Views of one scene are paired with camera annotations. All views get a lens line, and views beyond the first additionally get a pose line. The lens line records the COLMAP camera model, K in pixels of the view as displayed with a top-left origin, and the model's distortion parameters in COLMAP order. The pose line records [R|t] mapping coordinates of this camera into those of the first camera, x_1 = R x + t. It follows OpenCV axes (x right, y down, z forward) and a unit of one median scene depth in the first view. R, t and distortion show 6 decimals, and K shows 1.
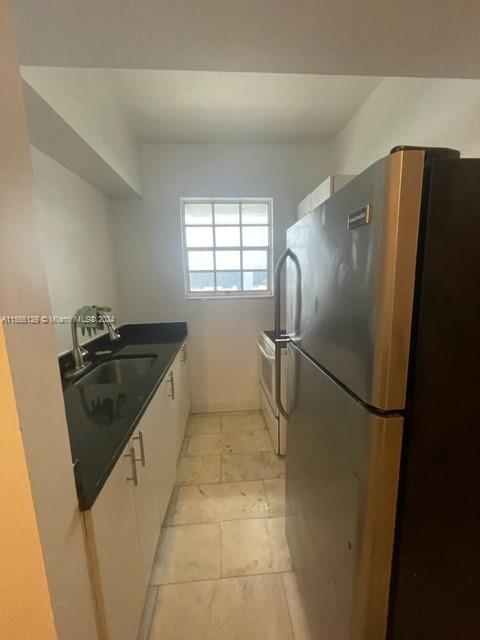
lens RADIAL K [[261.0, 0, 239.8], [0, 261.0, 321.2], [0, 0, 1]] dist [0.003612, -0.000308]
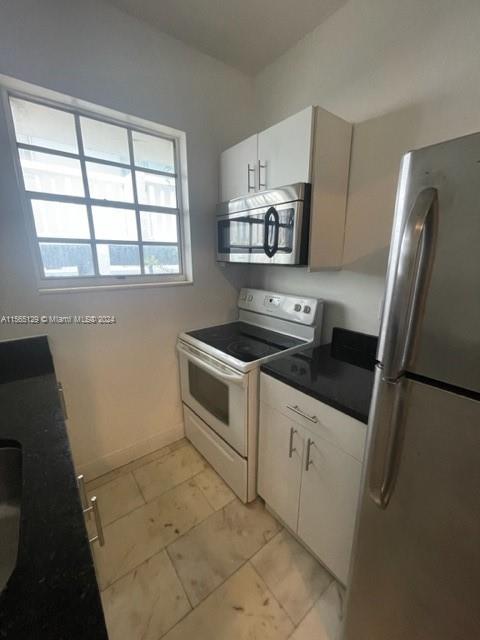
lens RADIAL K [[261.0, 0, 241.2], [0, 261.0, 318.0], [0, 0, 1]] dist [0.003612, -0.000308]
pose [[0.826367, -0.108737, 0.552534, -0.164137], [0.065258, 0.993061, 0.097831, -0.058607], [-0.559338, -0.044787, 0.827729, 0.329898]]
